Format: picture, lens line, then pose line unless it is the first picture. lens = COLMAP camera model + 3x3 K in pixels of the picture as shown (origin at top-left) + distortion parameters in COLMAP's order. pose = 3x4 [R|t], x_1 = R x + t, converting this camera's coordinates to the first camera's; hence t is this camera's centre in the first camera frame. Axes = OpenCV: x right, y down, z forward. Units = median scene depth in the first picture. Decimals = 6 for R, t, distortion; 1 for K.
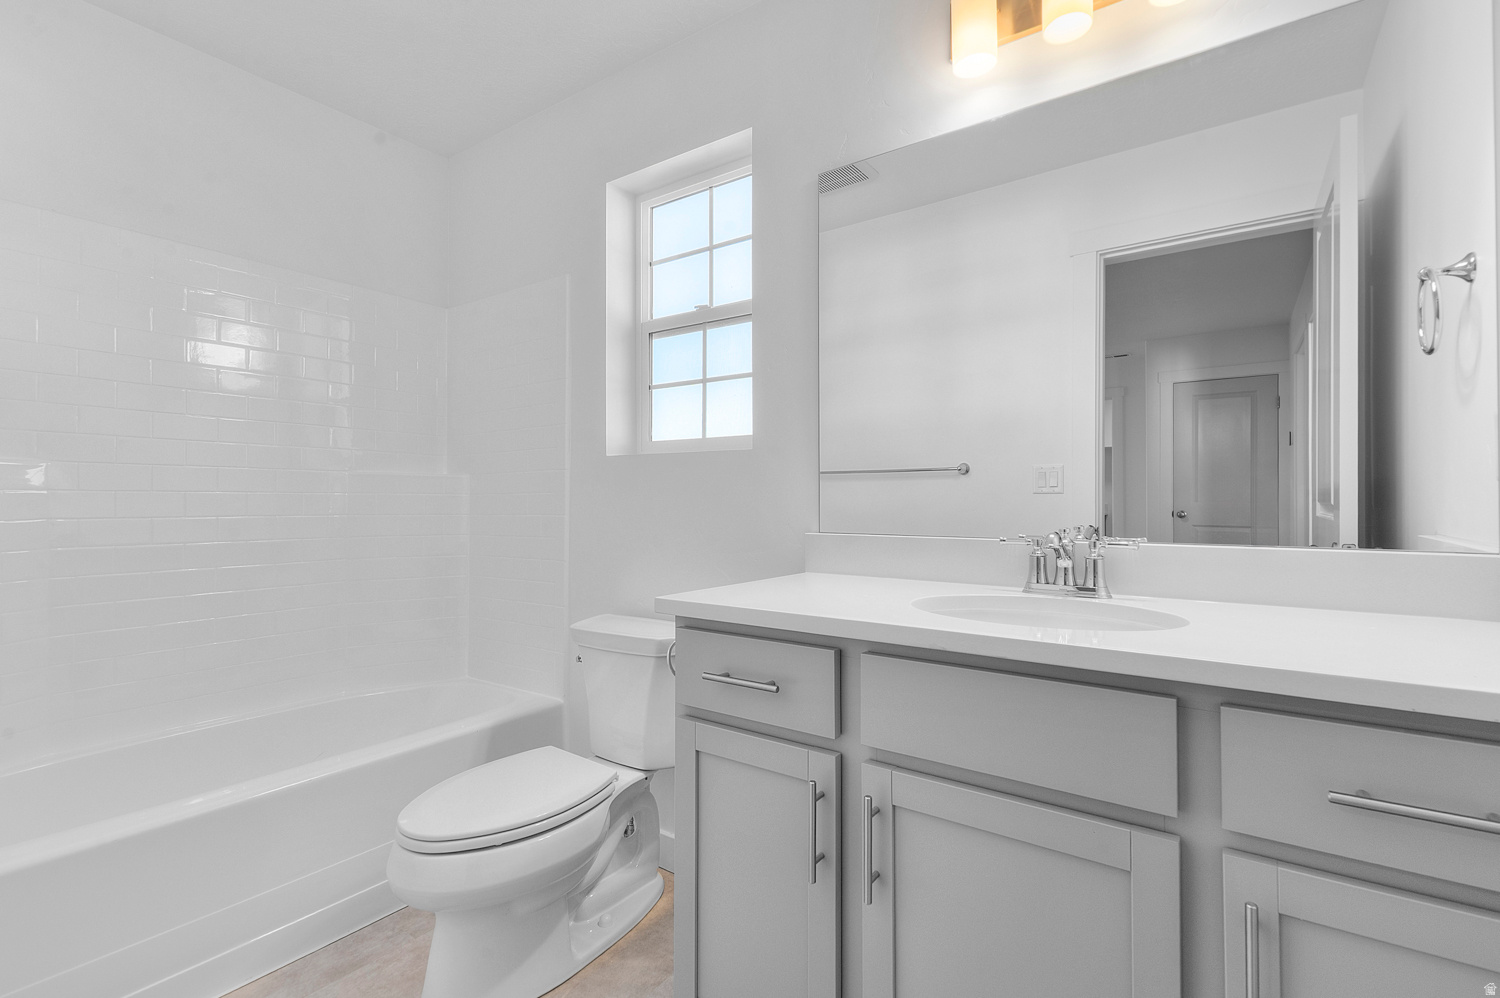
lens RADIAL K [[681.3, 0, 750.6], [0, 681.3, 471.4], [0, 0, 1]] dist [0.000747, 0.000877]
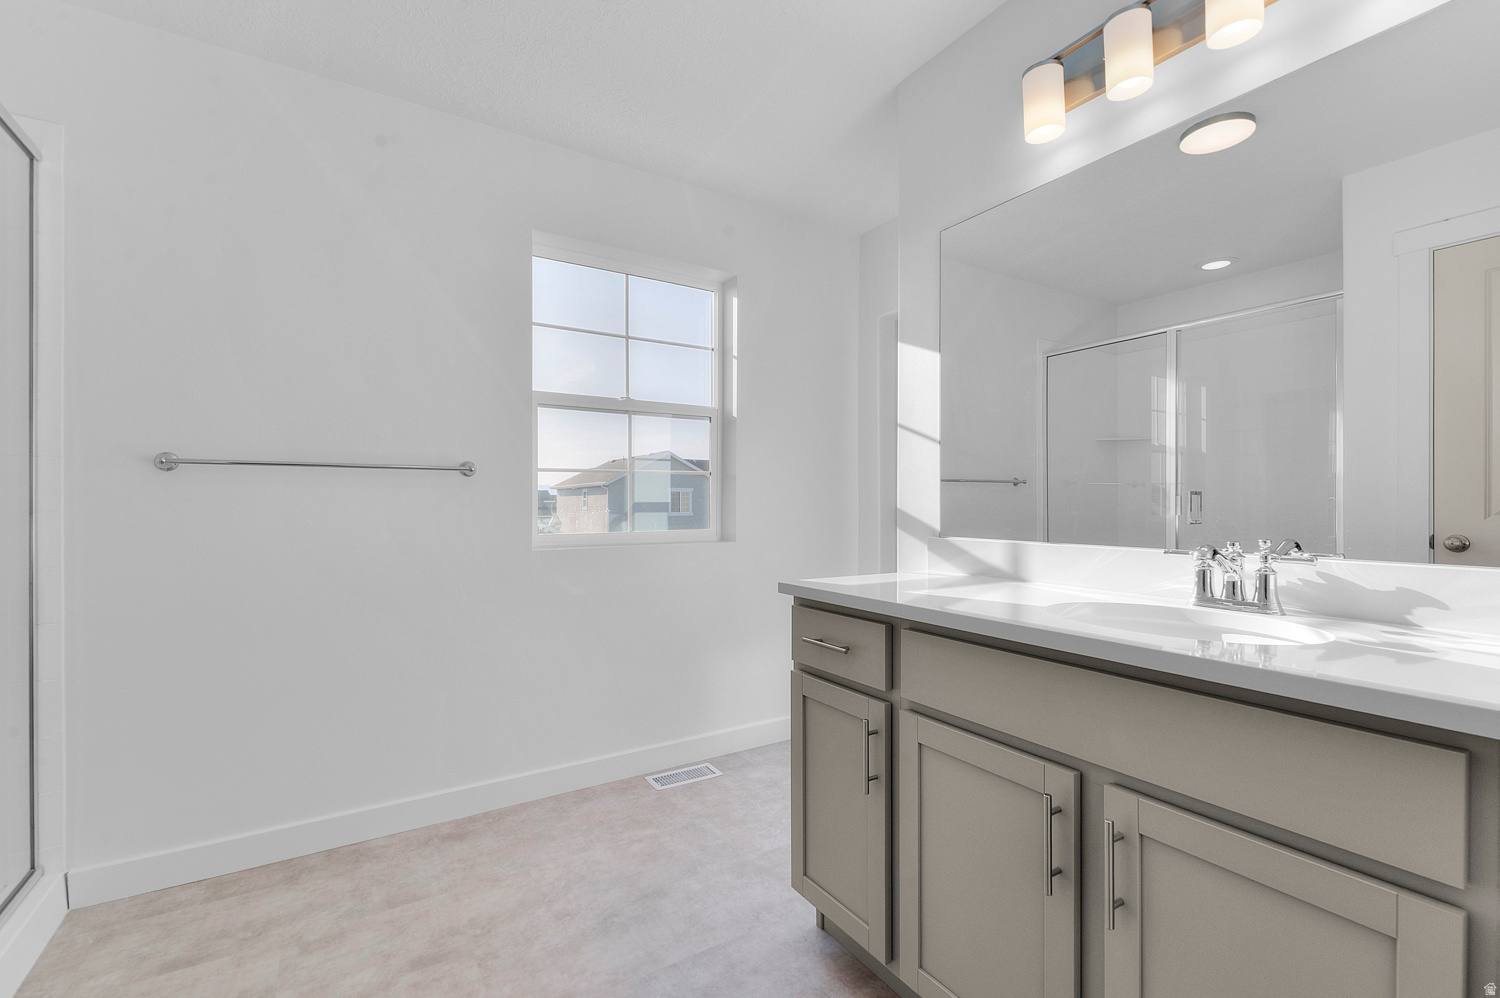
lens RADIAL K [[662.4, 0, 769.3], [0, 662.4, 505.1], [0, 0, 1]] dist [0.015225, -0.011554]
pose [[0.932634, 0.011528, -0.360639, 0.103733], [0.000688, 0.999431, 0.033728, -0.004034], [0.360822, -0.031705, 0.932095, -0.076556]]
